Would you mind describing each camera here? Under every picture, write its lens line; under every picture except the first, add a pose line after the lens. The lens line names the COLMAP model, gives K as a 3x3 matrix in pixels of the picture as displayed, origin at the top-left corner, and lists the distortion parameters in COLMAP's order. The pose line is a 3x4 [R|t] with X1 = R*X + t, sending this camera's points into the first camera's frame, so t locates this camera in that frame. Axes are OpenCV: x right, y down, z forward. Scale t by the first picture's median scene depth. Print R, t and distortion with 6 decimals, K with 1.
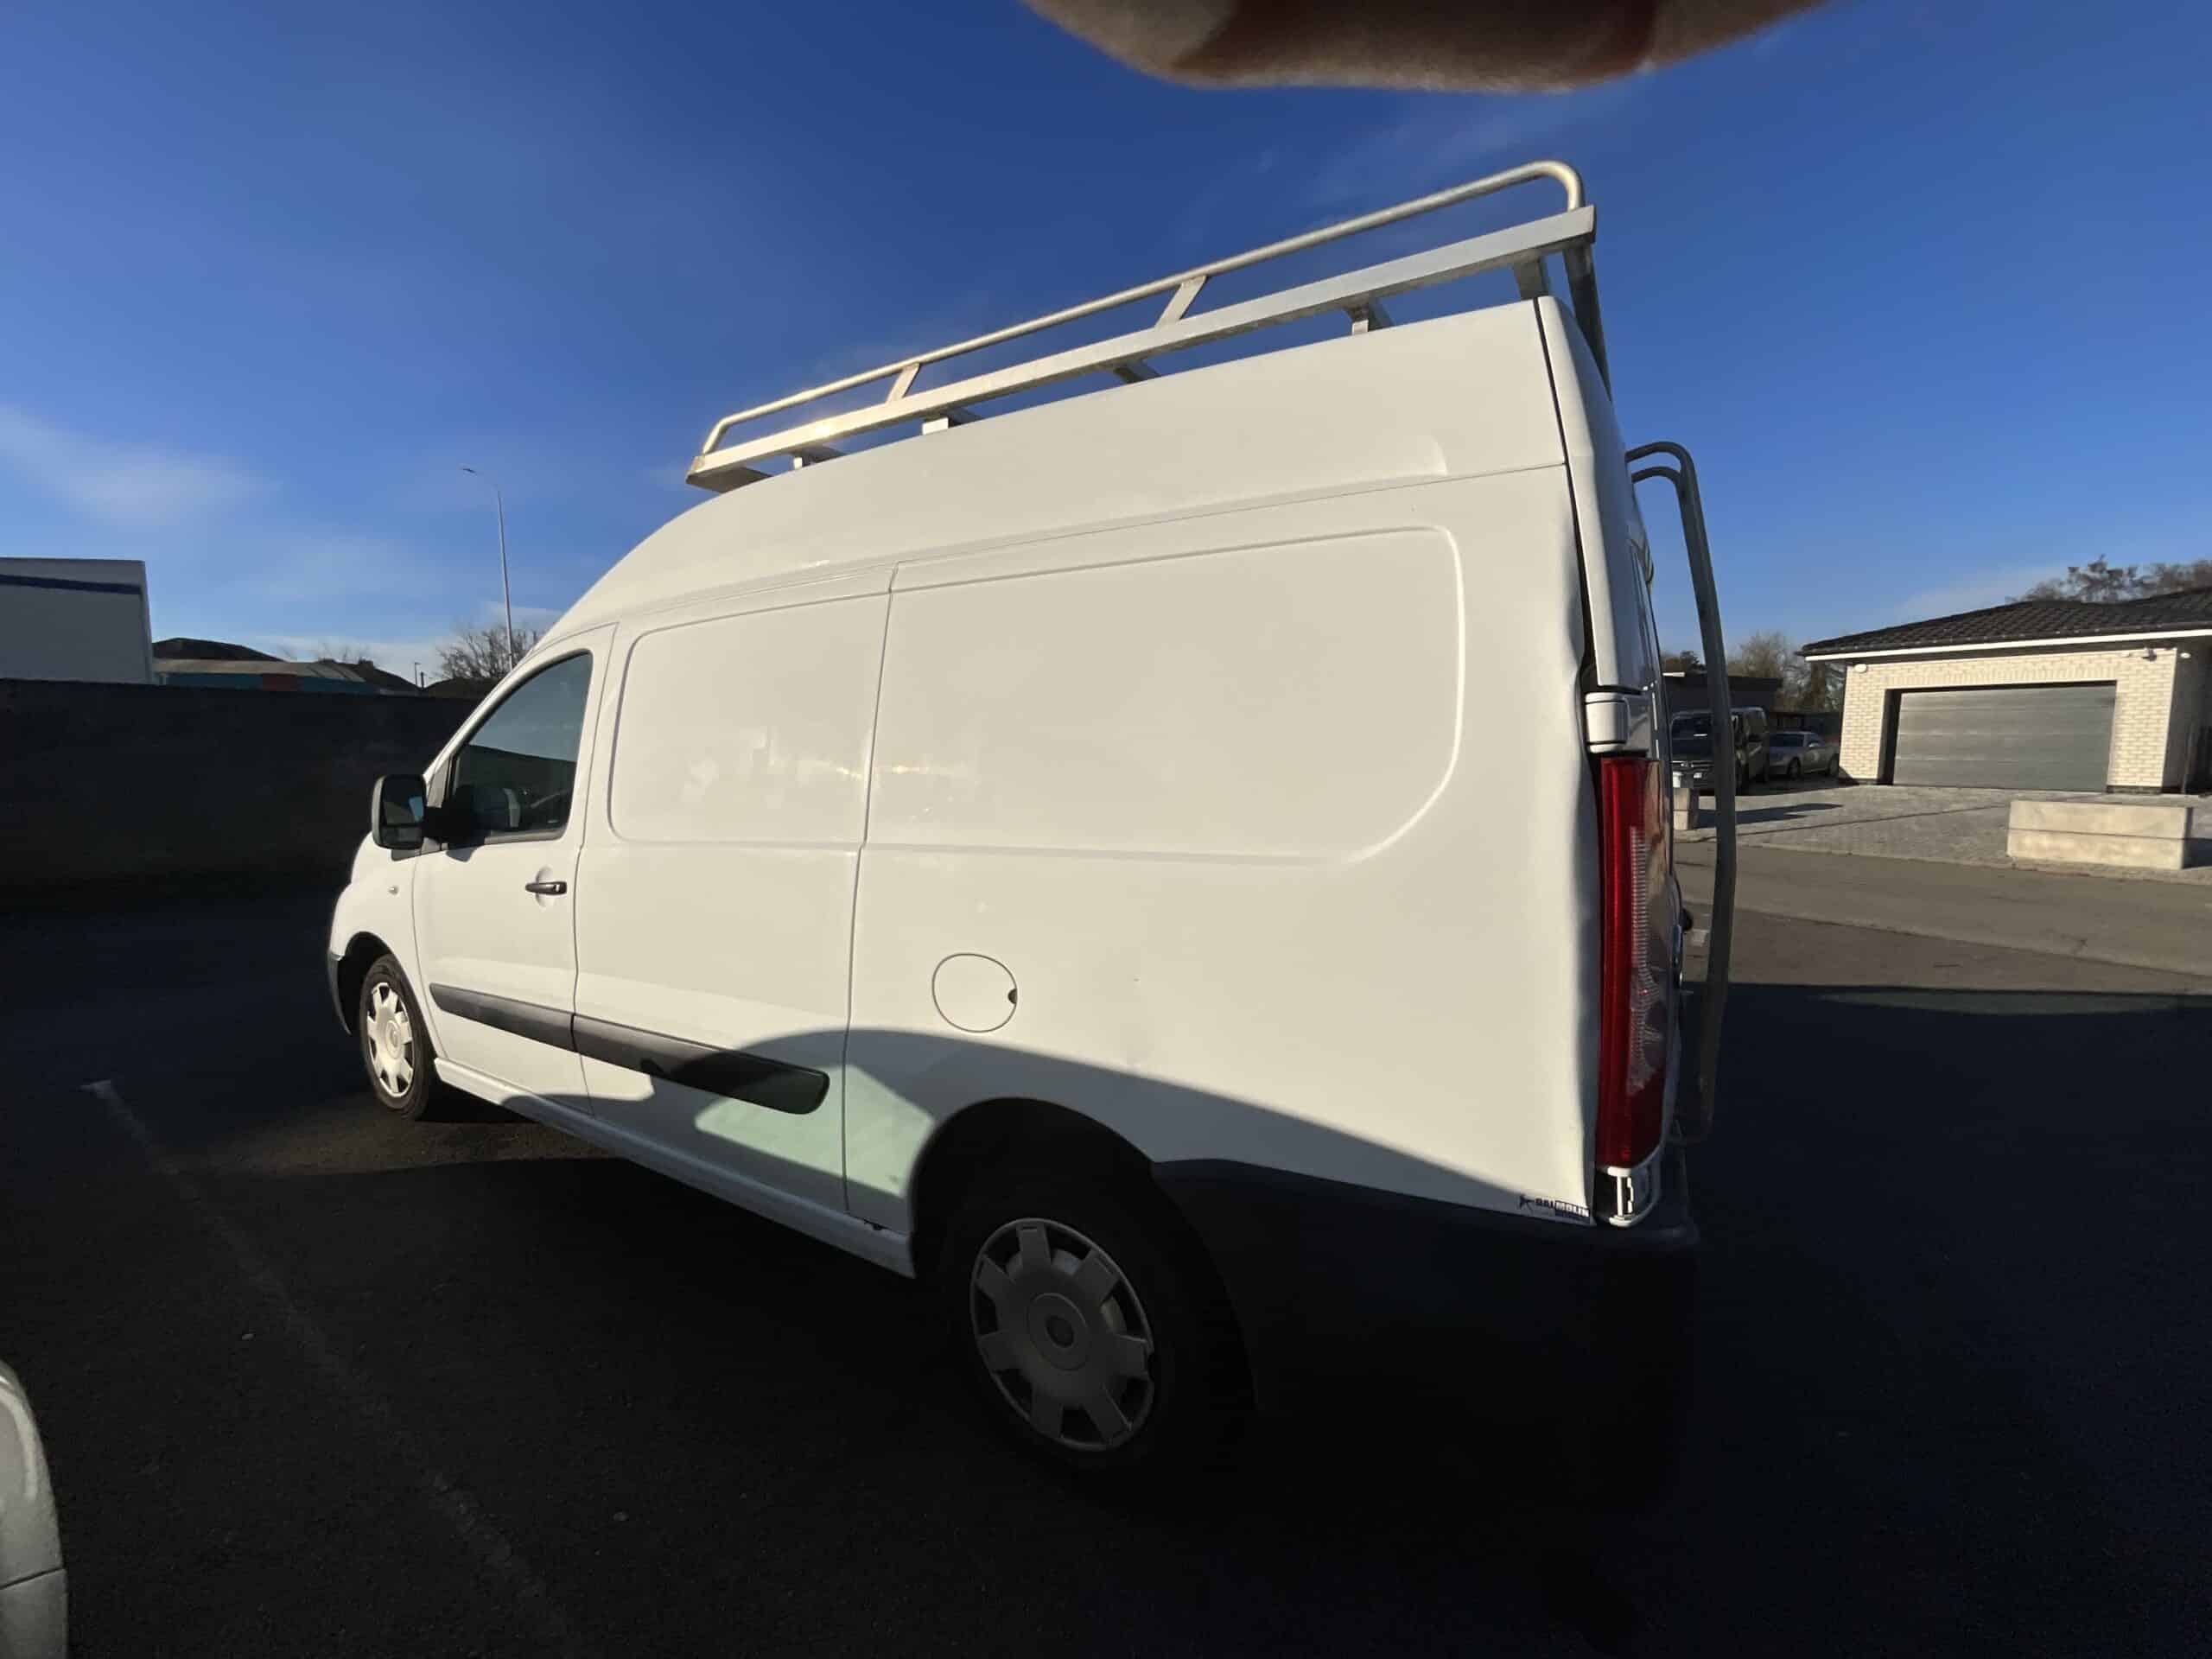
lens RADIAL K [[882.3, 0, 1105.9], [0, 882.3, 826.8], [0, 0, 1]] dist [-0.004483, -0.000744]
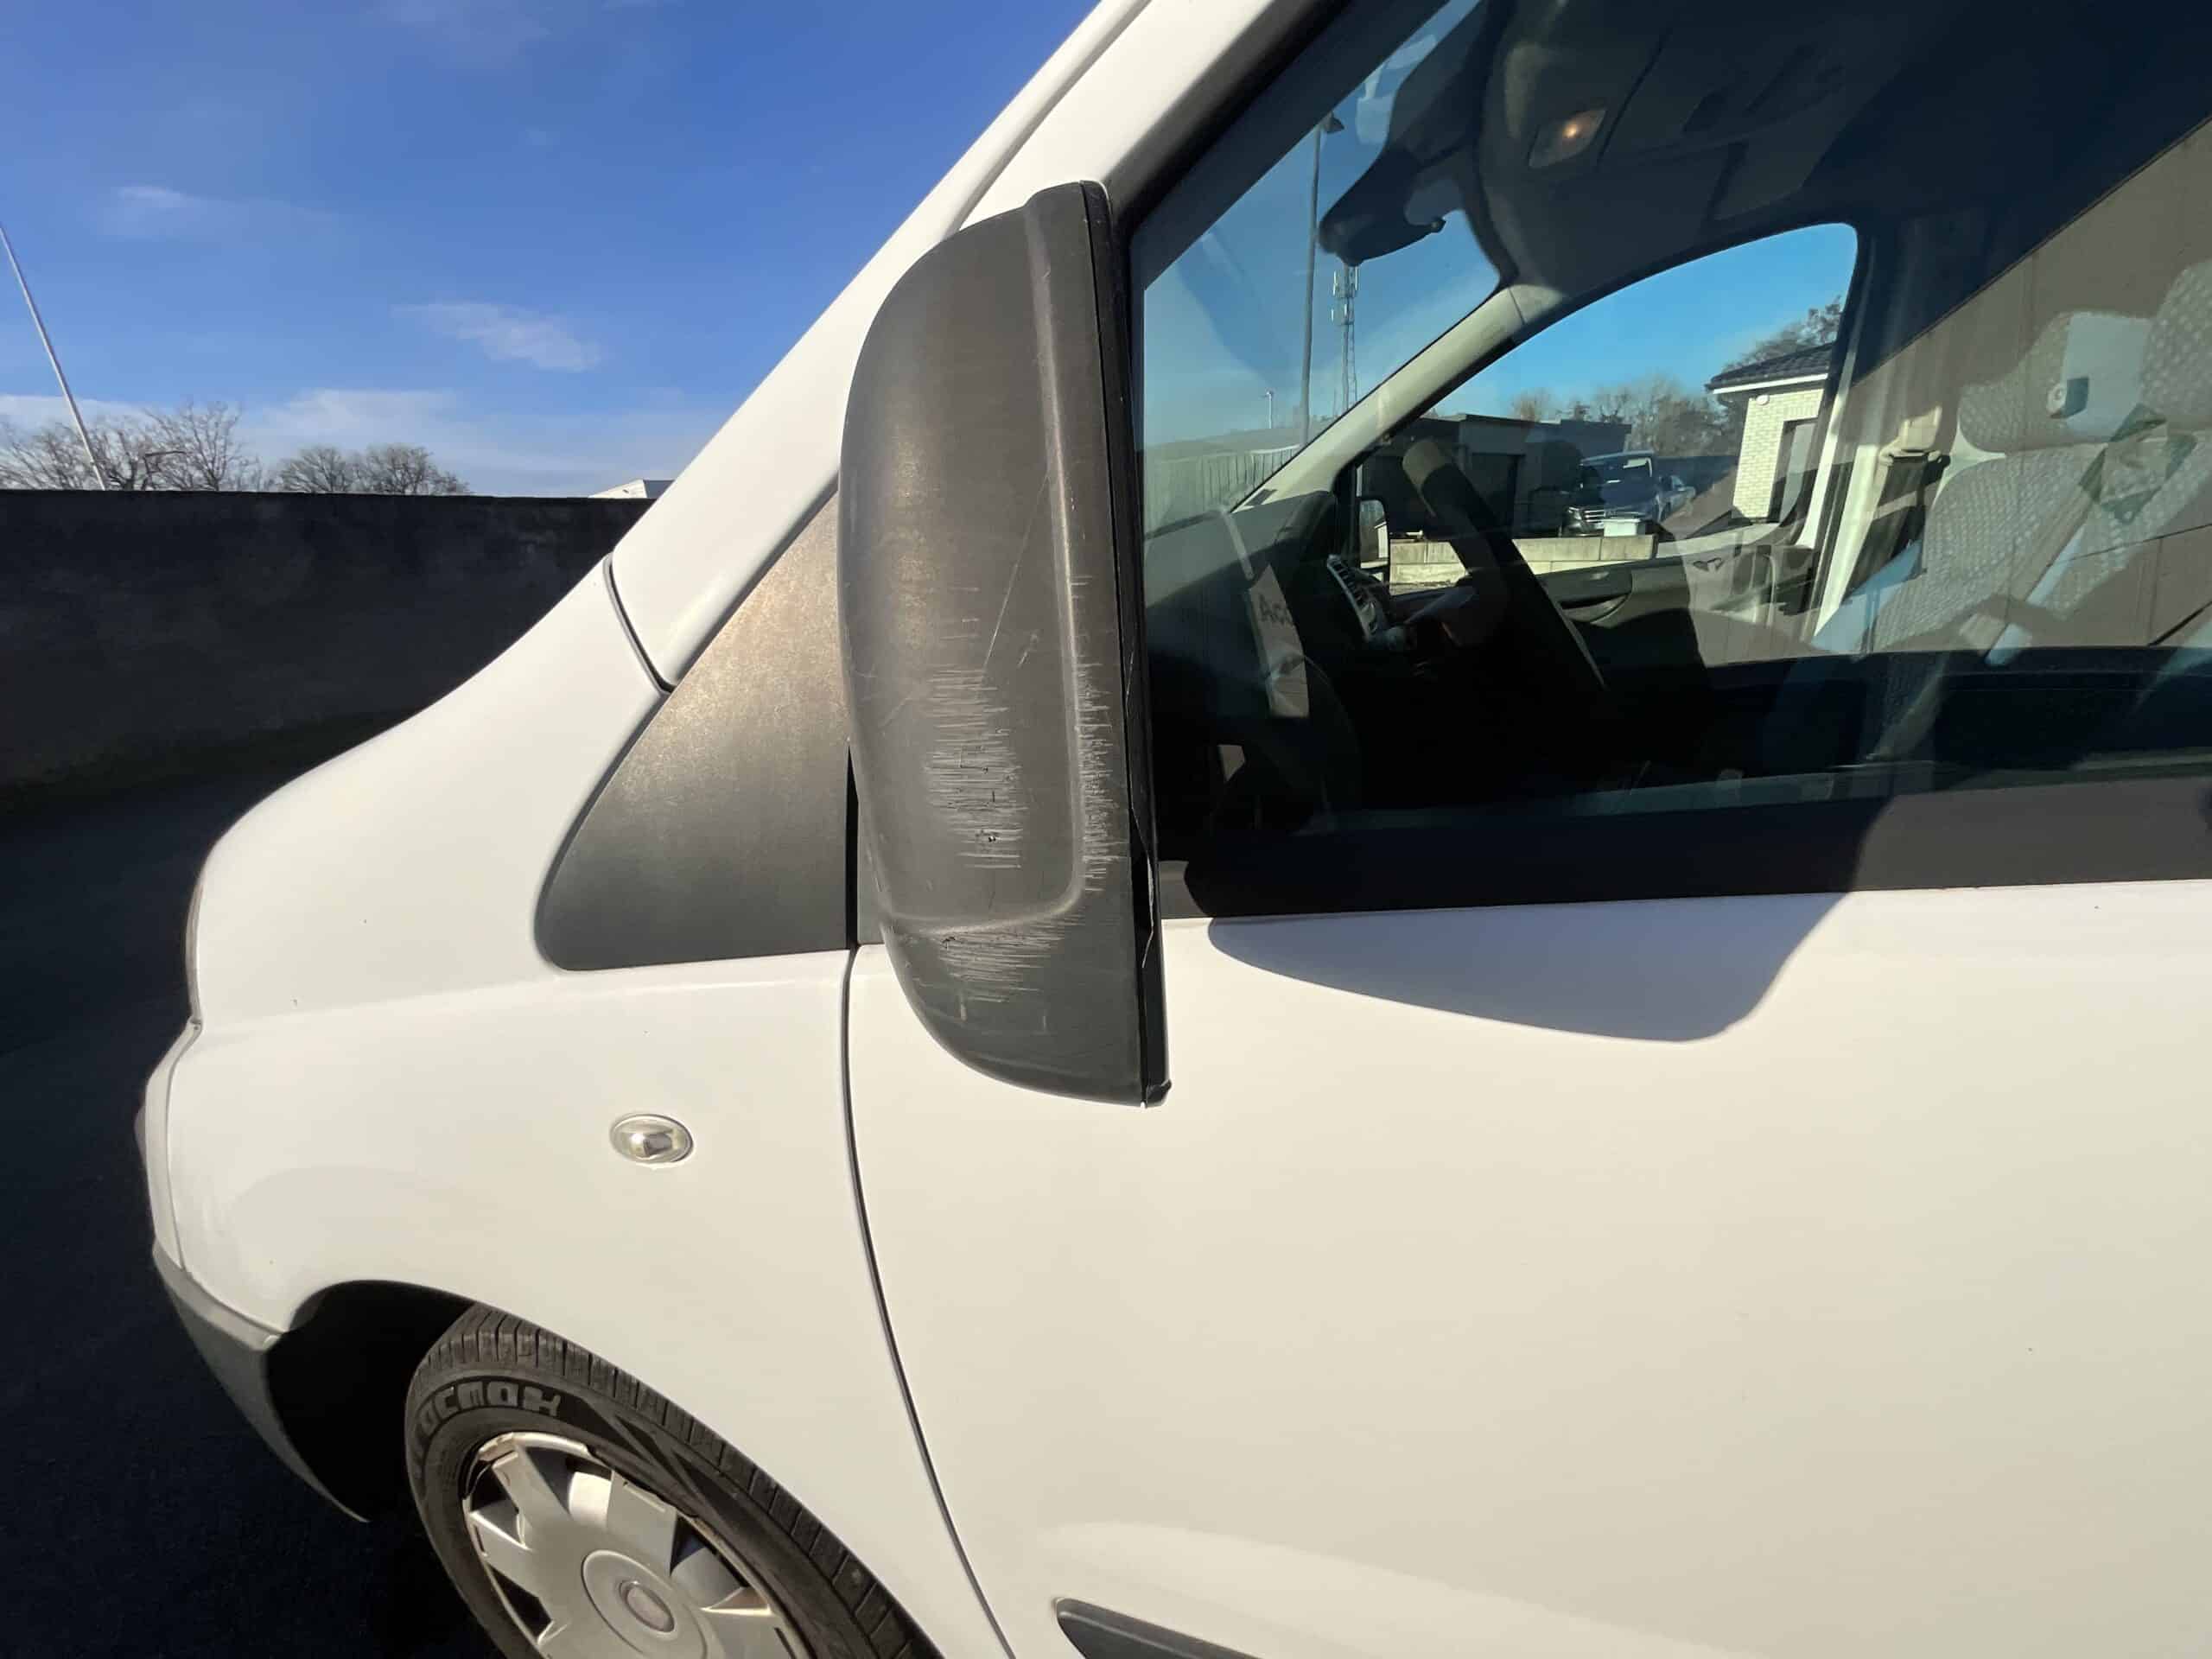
lens RADIAL K [[882.3, 0, 1092.2], [0, 882.3, 819.7], [0, 0, 1]] dist [-0.004483, -0.000744]
pose [[0.970144, -0.130512, 0.204418, -0.688340], [0.084395, 0.971852, 0.219959, -0.018157], [-0.227372, -0.196140, 0.953851, 0.755135]]
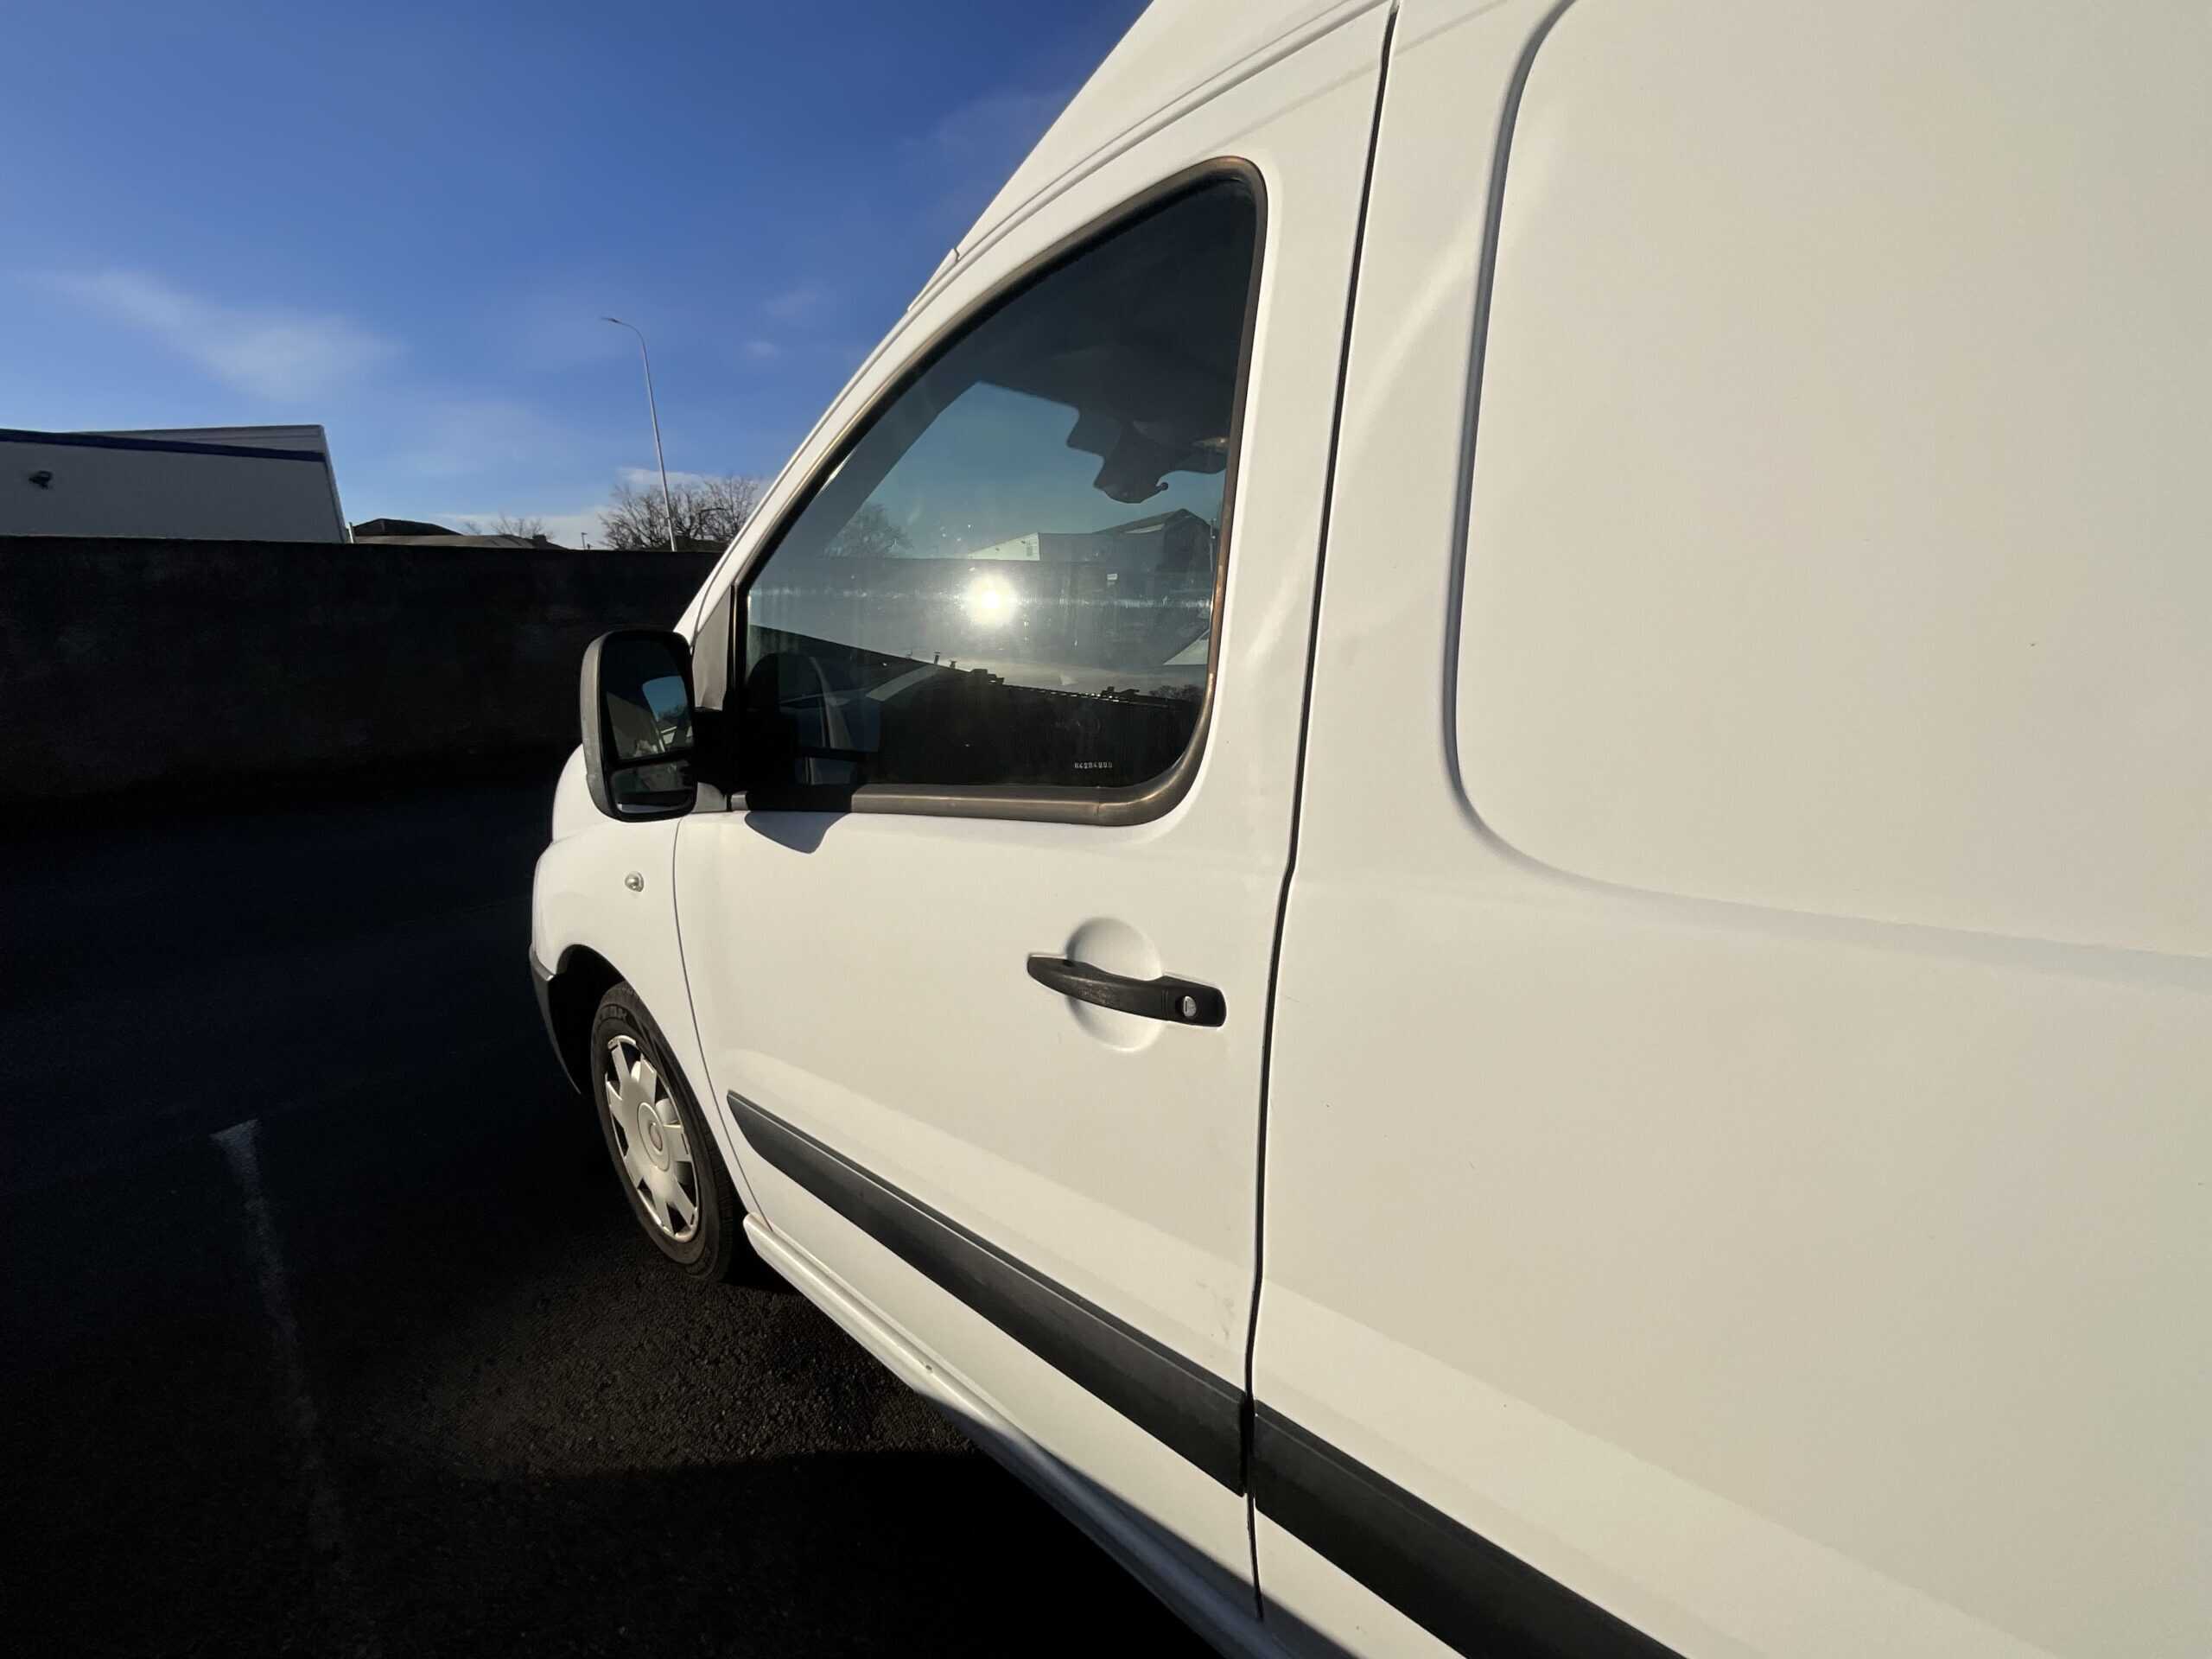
lens RADIAL K [[882.3, 0, 1098.0], [0, 882.3, 831.5], [0, 0, 1]] dist [-0.004483, -0.000744]
pose [[0.988215, 0.013624, -0.152464, -0.447320], [0.011248, 0.986876, 0.161087, -0.026433], [0.152658, -0.160903, 0.975093, 0.527661]]
